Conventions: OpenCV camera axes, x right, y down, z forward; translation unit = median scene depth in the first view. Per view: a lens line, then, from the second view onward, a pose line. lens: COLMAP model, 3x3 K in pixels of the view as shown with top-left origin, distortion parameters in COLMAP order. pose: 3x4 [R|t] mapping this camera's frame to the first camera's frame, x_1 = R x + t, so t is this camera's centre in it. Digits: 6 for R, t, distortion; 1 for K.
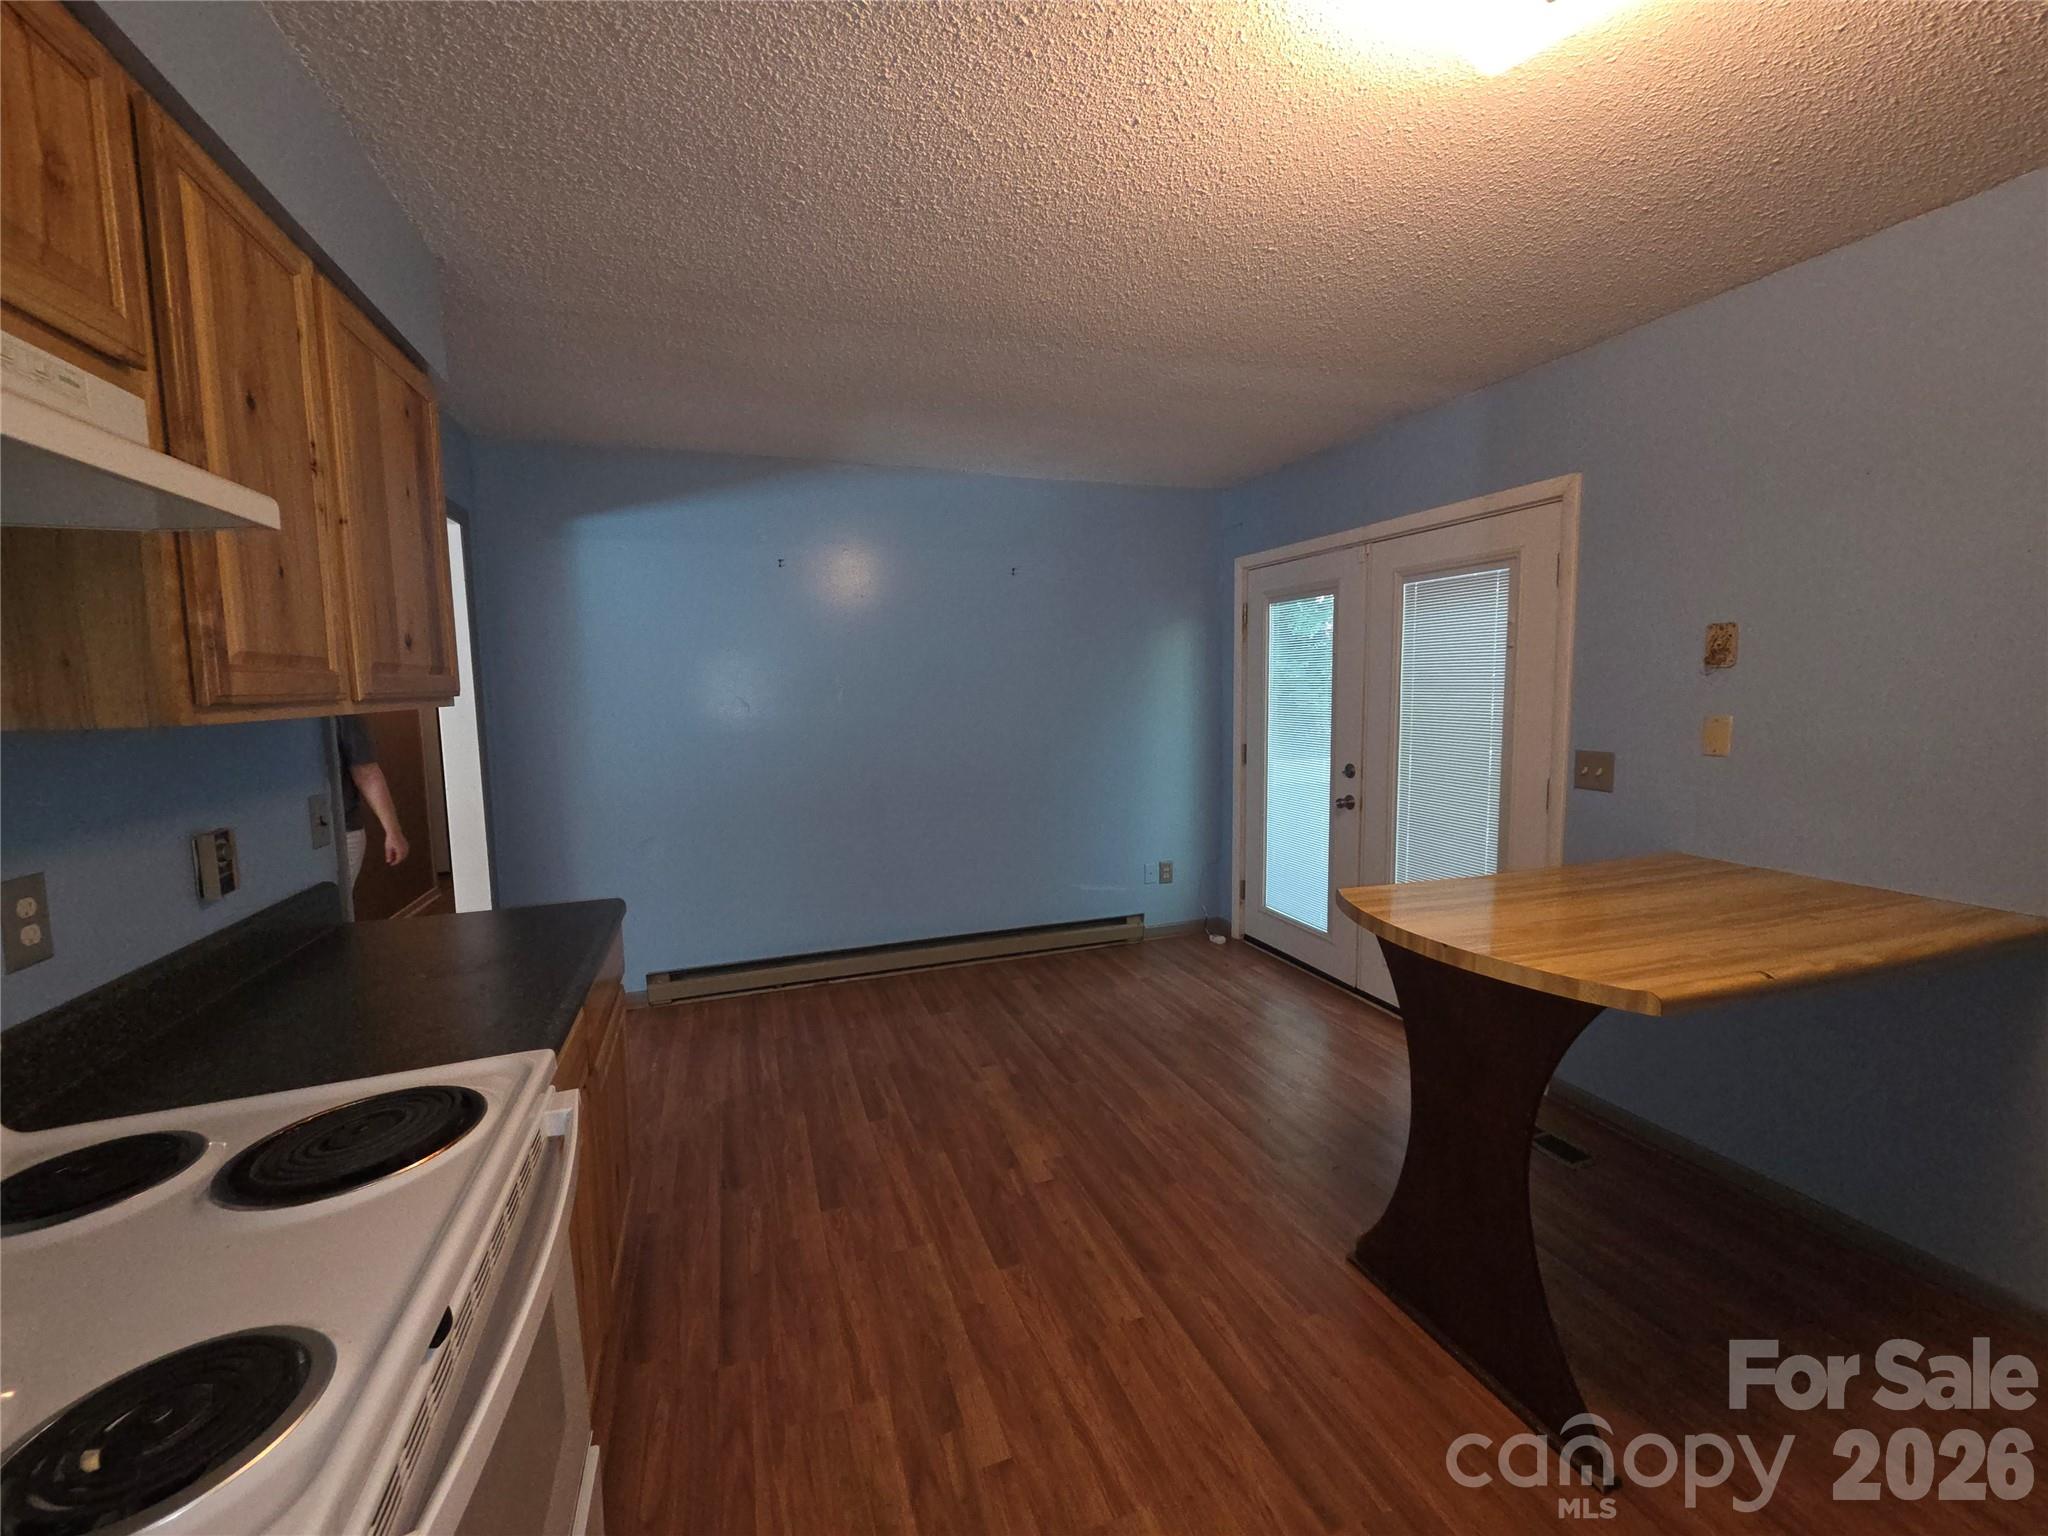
lens RADIAL K [[833.3, 0, 1035.3], [0, 833.3, 764.1], [0, 0, 1]] dist [0.003450, 0.000185]
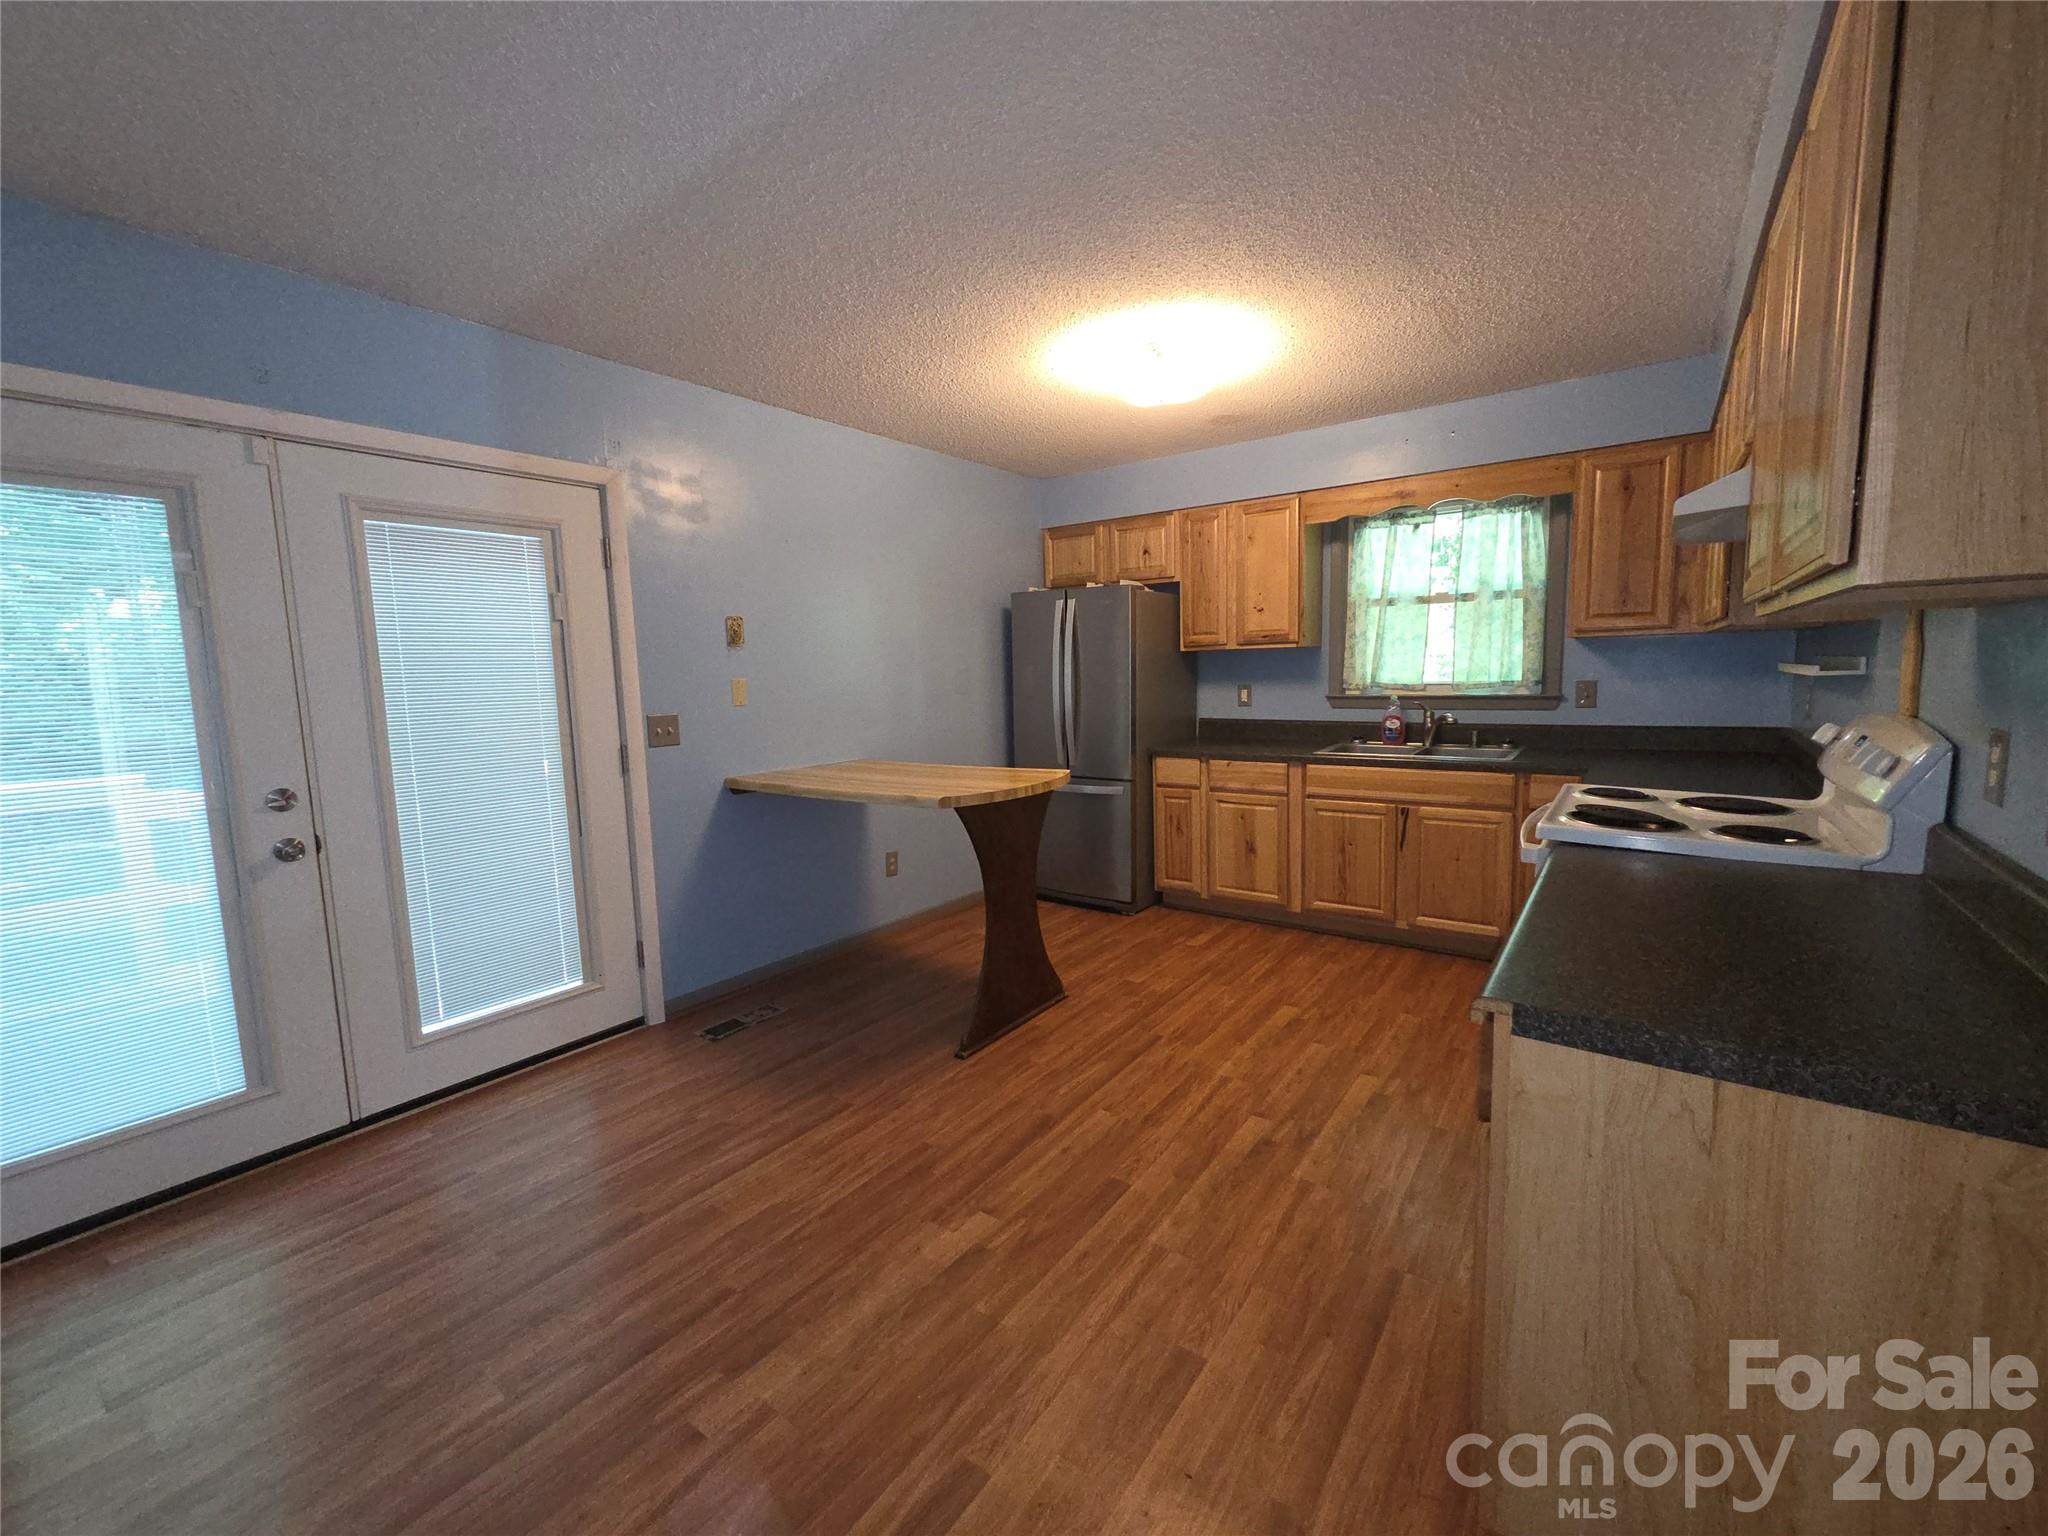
lens RADIAL K [[833.3, 0, 1034.9], [0, 833.3, 760.9], [0, 0, 1]] dist [0.003450, 0.000185]
pose [[-0.556754, -0.065110, 0.828122, -0.796105], [0.114989, 0.981285, 0.154460, -0.092509], [-0.822680, 0.181221, -0.538847, 1.543454]]
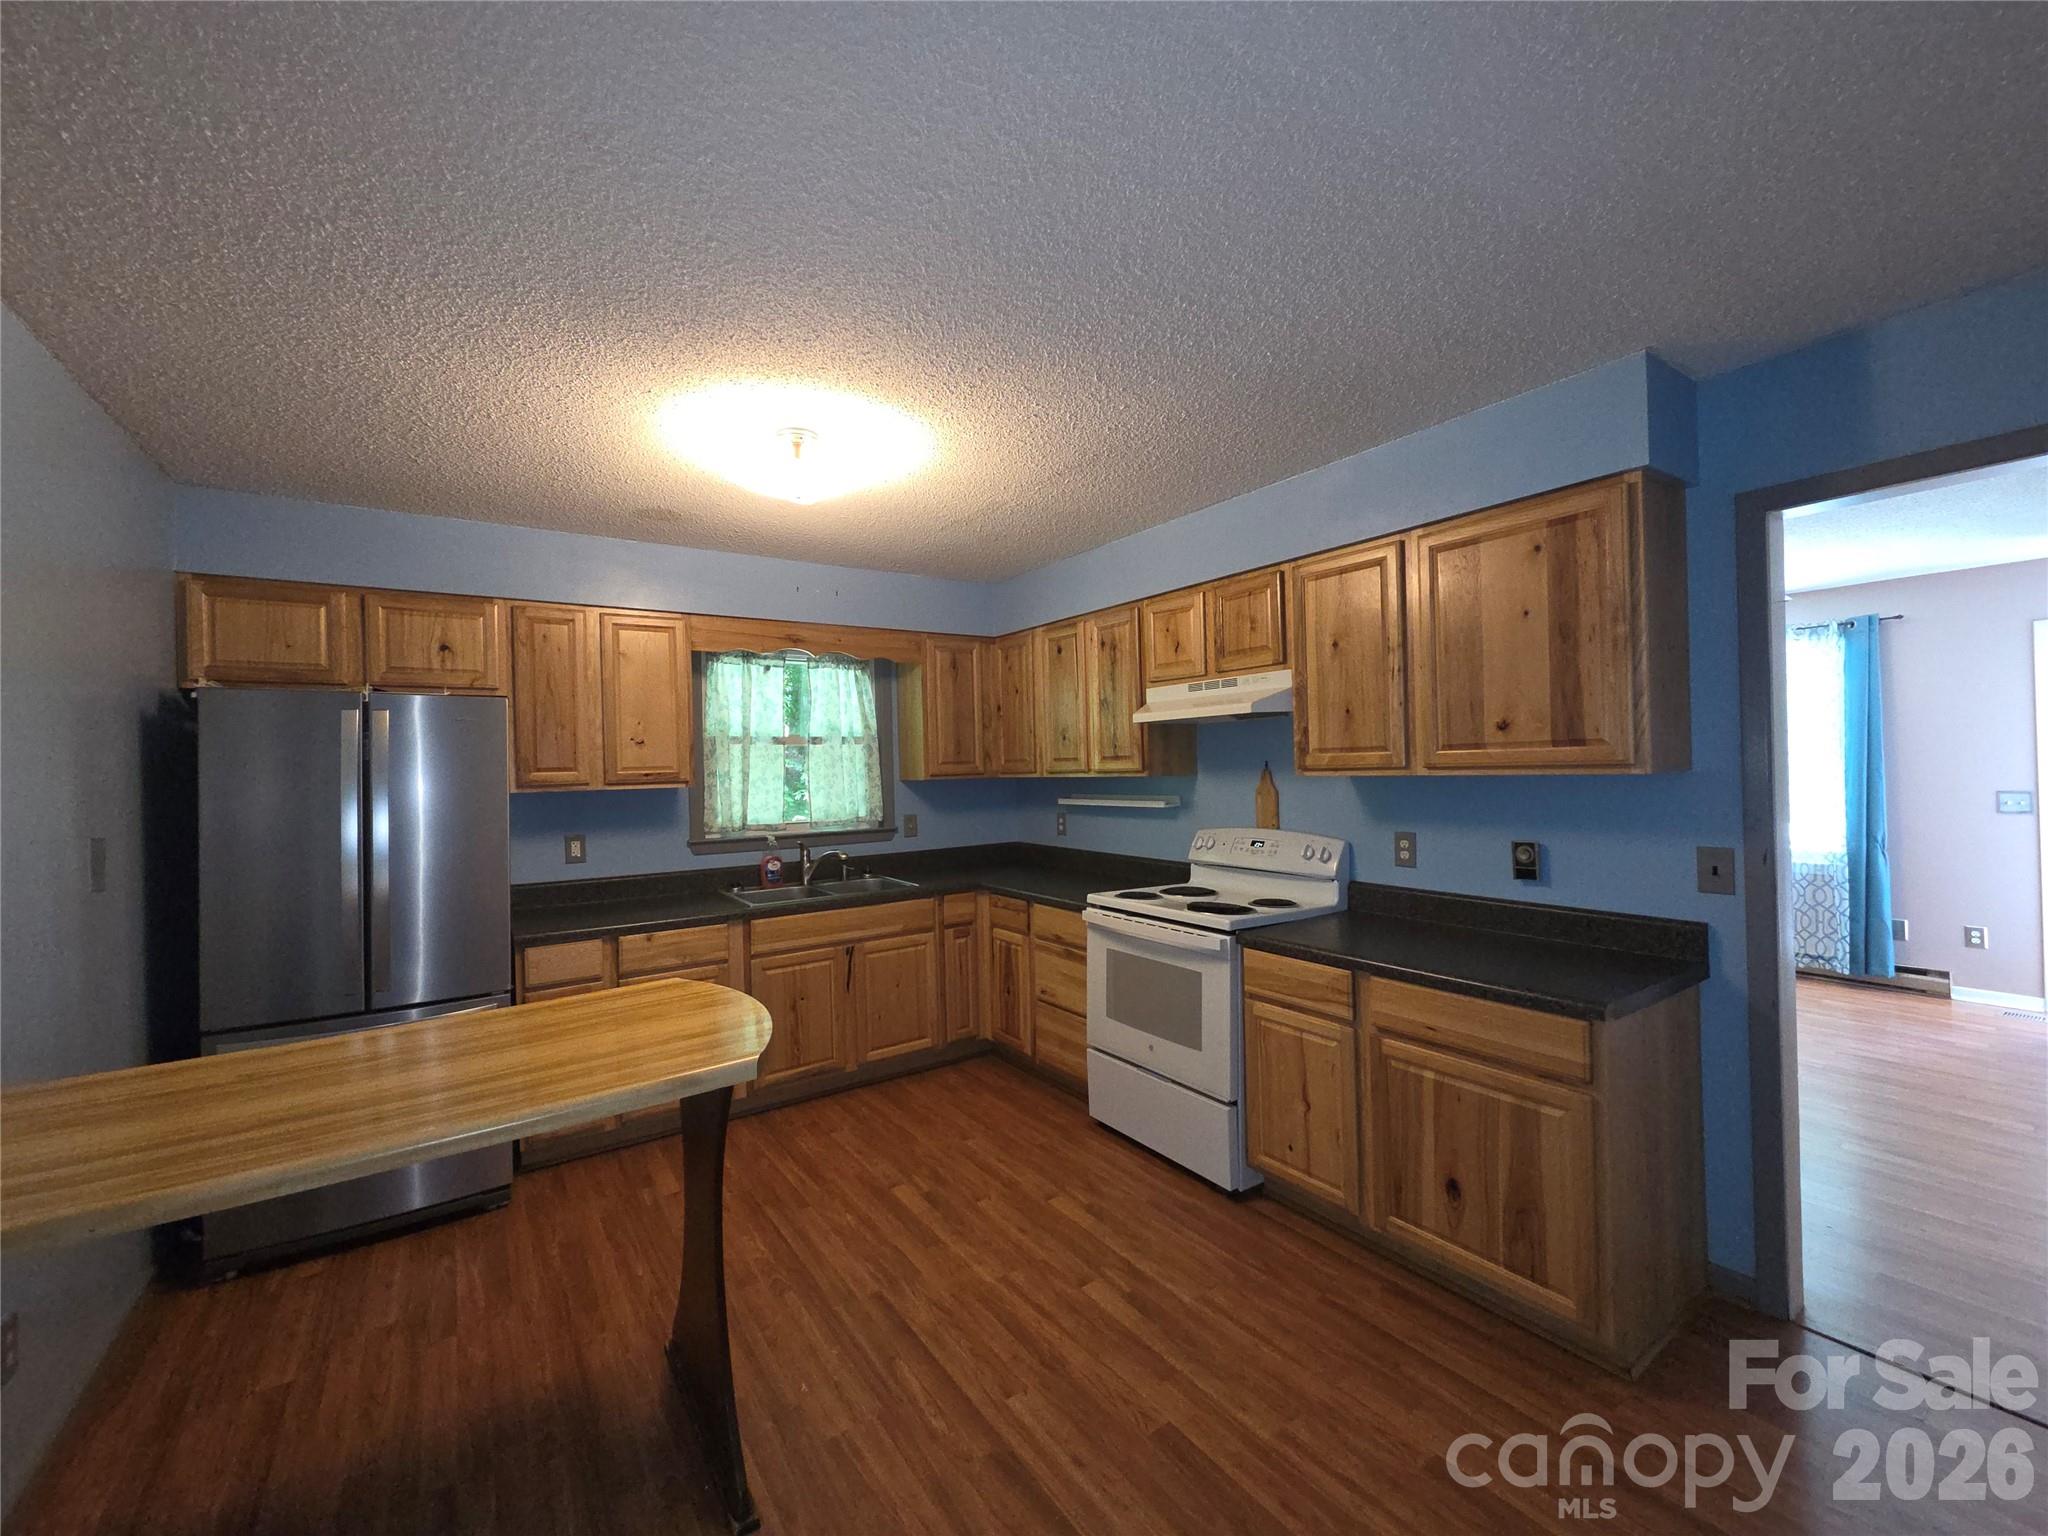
lens RADIAL K [[833.3, 0, 1032.1], [0, 833.3, 762.7], [0, 0, 1]] dist [0.003450, 0.000185]
pose [[-0.967147, 0.037671, -0.251412, 0.293675], [0.014508, 0.995527, 0.093357, -0.182510], [0.253804, 0.086642, -0.963367, 1.737113]]
